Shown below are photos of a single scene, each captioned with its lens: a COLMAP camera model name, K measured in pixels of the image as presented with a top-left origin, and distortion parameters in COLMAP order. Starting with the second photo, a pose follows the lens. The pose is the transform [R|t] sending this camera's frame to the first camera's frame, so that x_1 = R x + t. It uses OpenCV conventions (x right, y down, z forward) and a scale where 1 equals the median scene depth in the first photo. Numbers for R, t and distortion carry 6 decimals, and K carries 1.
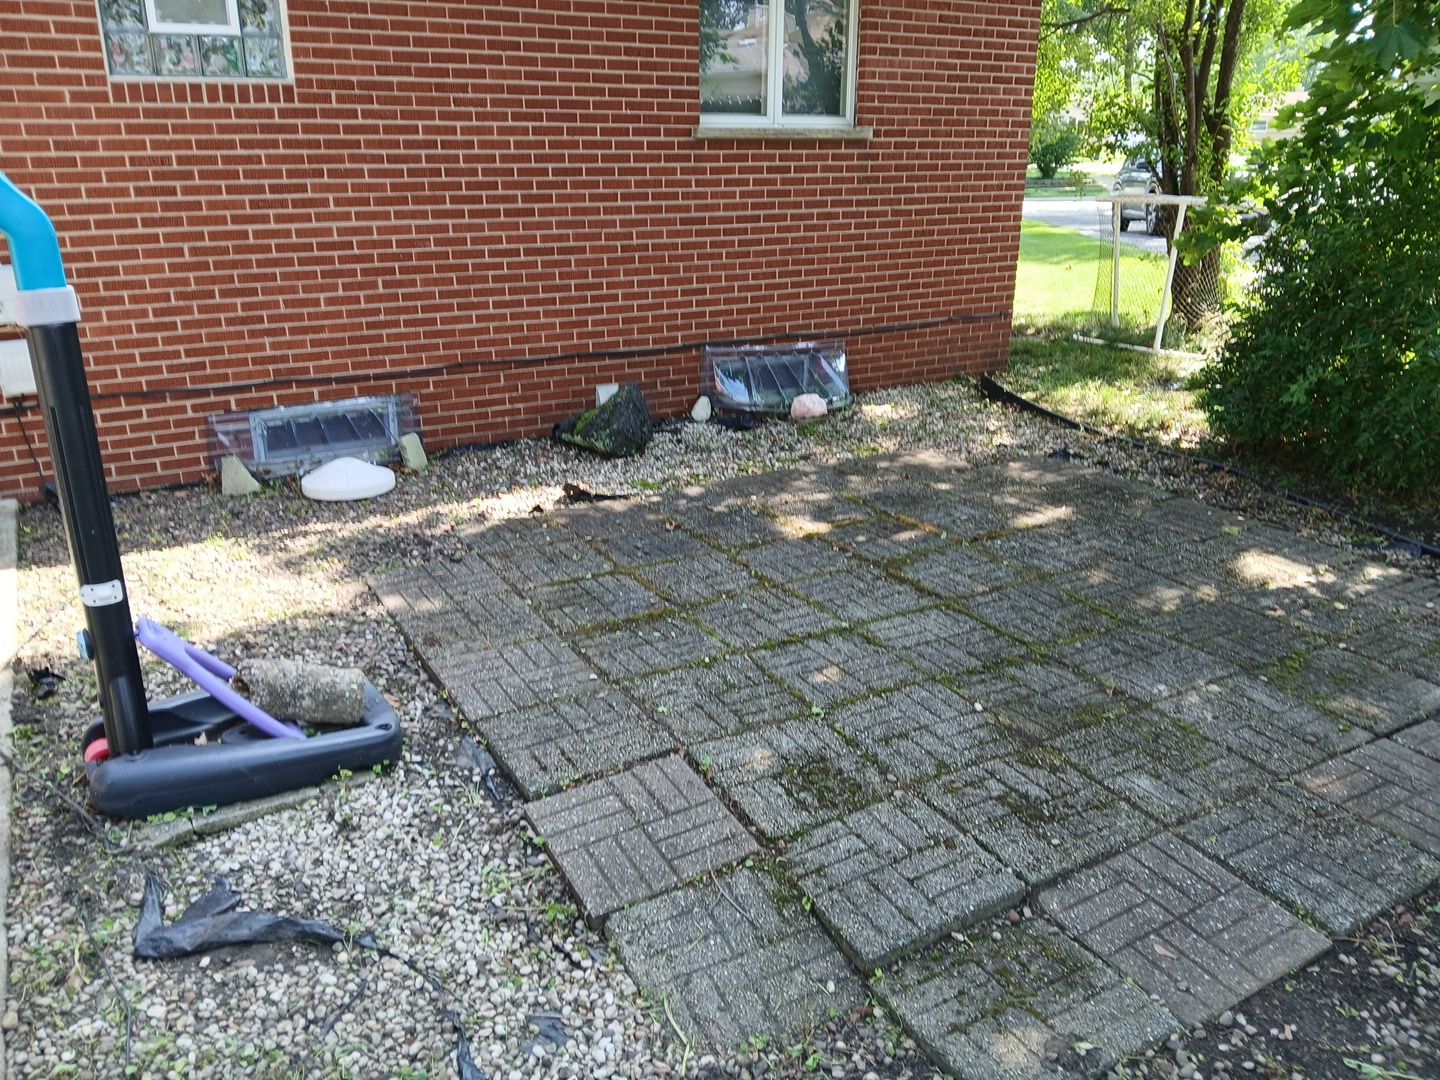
lens RADIAL K [[1109.5, 0, 701.5], [0, 1109.5, 554.8], [0, 0, 1]] dist [0.066724, -0.134049]
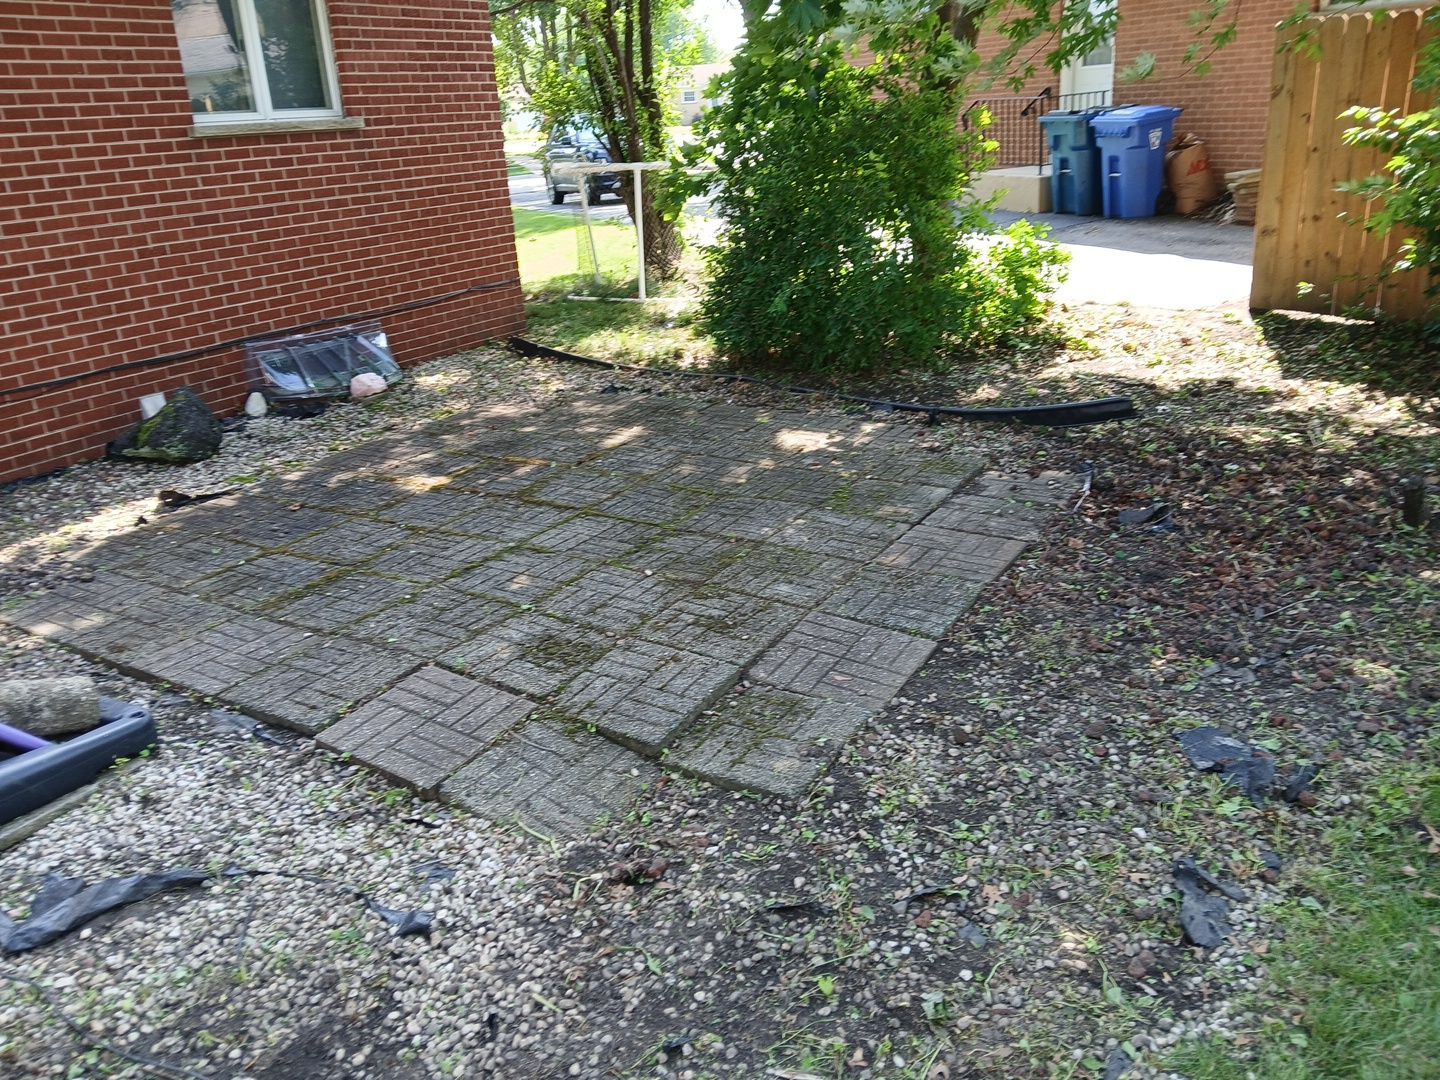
lens RADIAL K [[1108.6, 0, 699.5], [0, 1108.6, 536.7], [0, 0, 1]] dist [0.109917, -0.240414]
pose [[0.883182, -0.211459, 0.418657, -0.122079], [0.213467, 0.976019, 0.042654, 0.032531], [-0.417637, 0.051698, 0.907142, -0.088212]]
